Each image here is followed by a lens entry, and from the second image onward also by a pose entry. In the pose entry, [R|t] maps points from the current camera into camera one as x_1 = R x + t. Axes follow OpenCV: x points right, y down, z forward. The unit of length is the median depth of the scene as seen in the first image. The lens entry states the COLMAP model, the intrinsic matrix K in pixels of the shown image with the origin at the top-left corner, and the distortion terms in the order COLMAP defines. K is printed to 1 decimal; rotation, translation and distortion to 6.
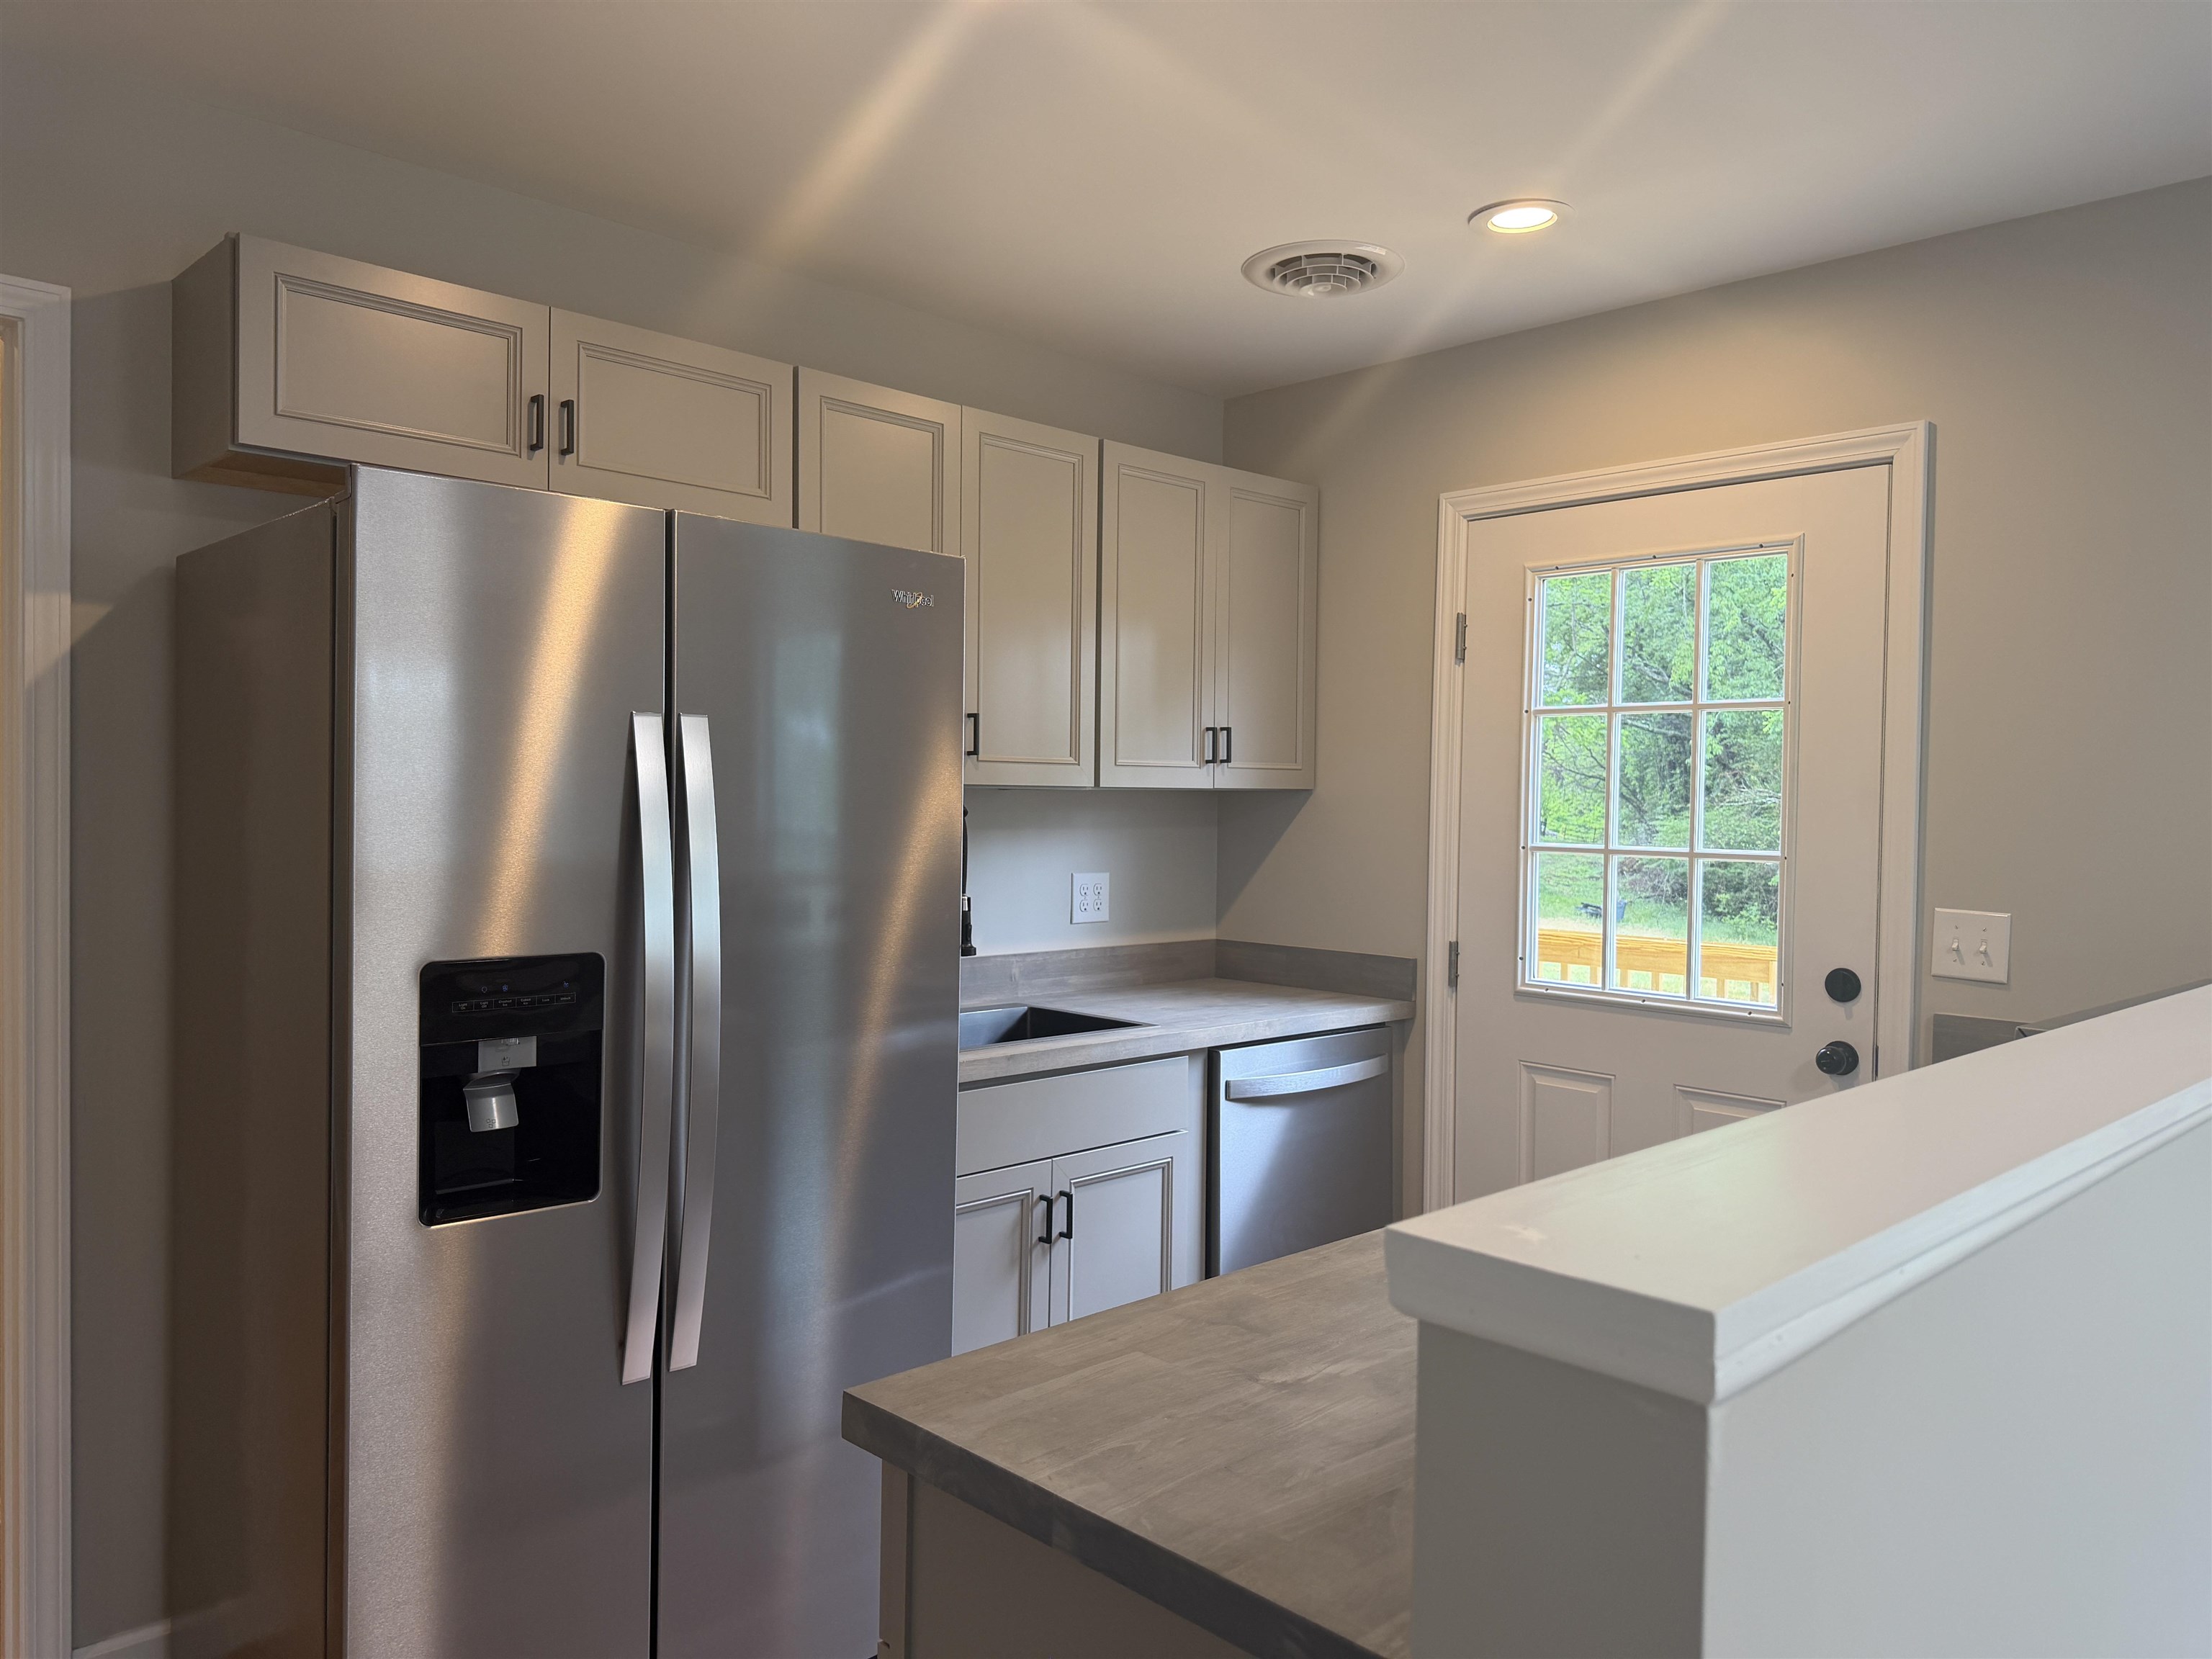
lens RADIAL K [[1568.3, 0, 1101.1], [0, 1568.3, 833.7], [0, 0, 1]] dist [0.147486, -0.262150]
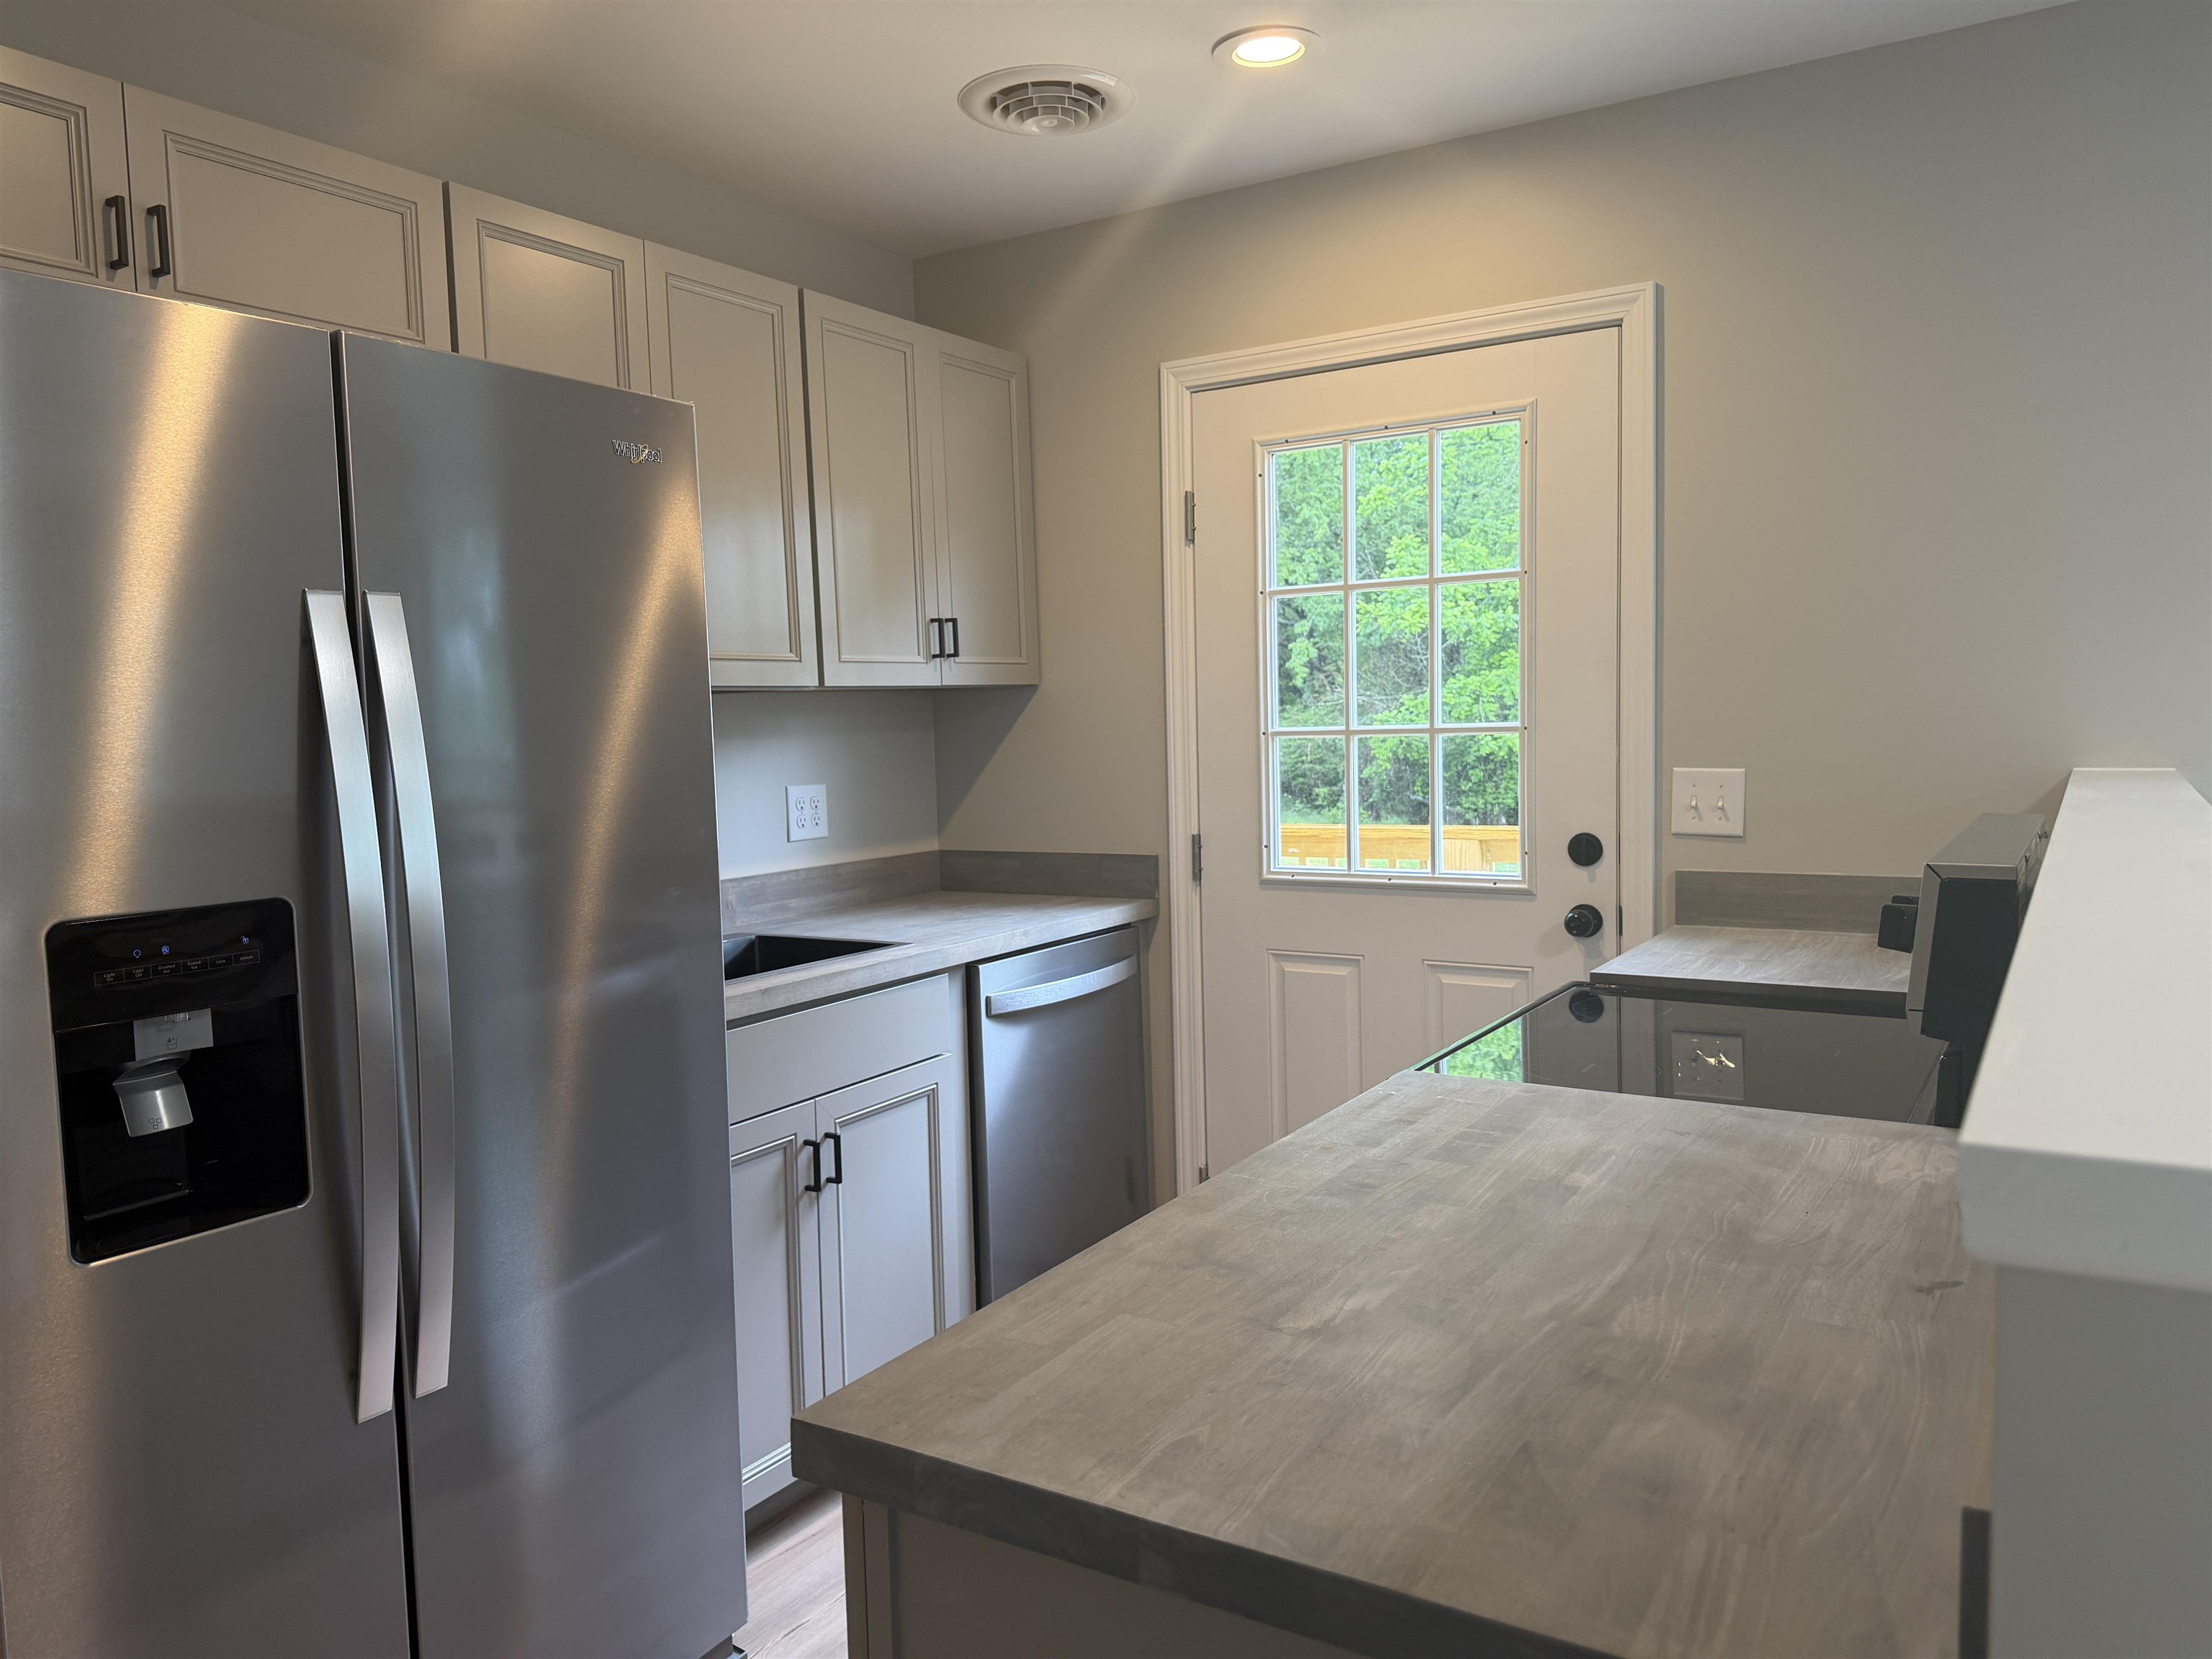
lens RADIAL K [[1568.3, 0, 1101.1], [0, 1568.3, 833.7], [0, 0, 1]] dist [0.147486, -0.262150]
pose [[0.969325, -0.060787, 0.238148, -0.075302], [0.048631, 0.997212, 0.056596, 0.012340], [-0.240924, -0.043278, 0.969579, 0.092110]]
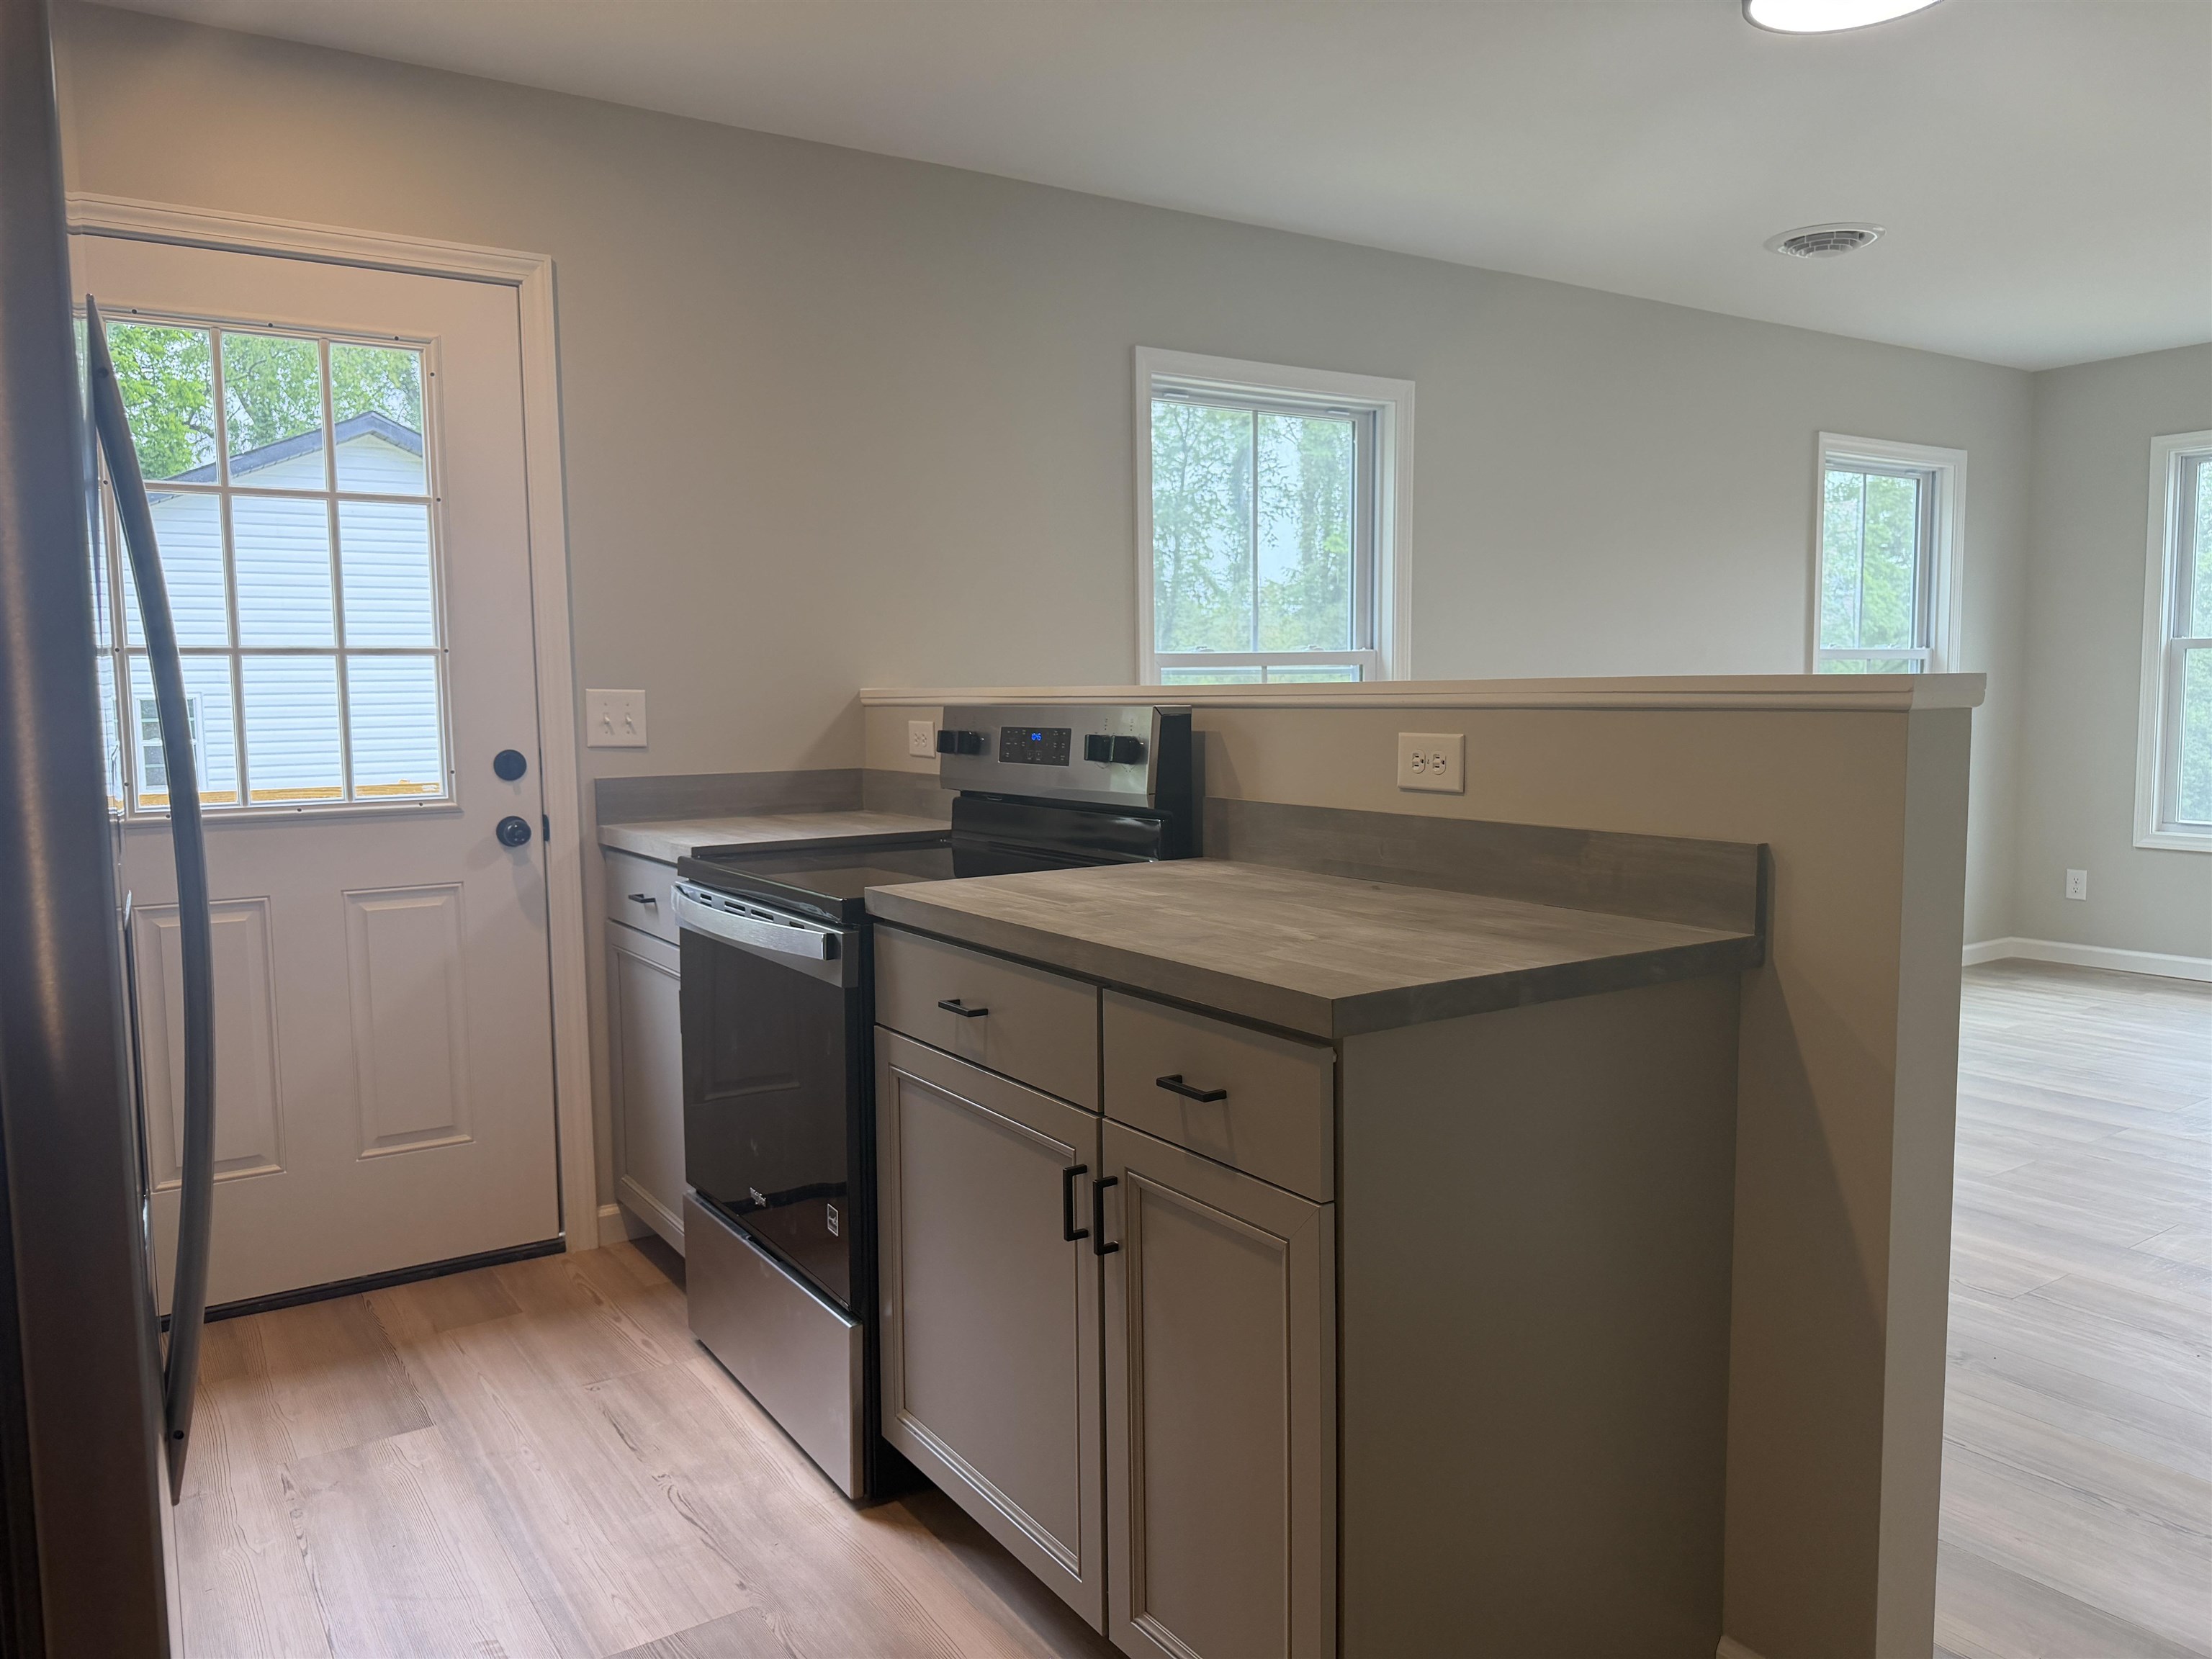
lens RADIAL K [[1568.3, 0, 1101.1], [0, 1568.3, 833.7], [0, 0, 1]] dist [0.147486, -0.262150]
pose [[0.185581, -0.108652, 0.976604, -0.529562], [0.039774, 0.993884, 0.103017, 0.044268], [-0.981824, 0.019725, 0.188767, 0.388484]]
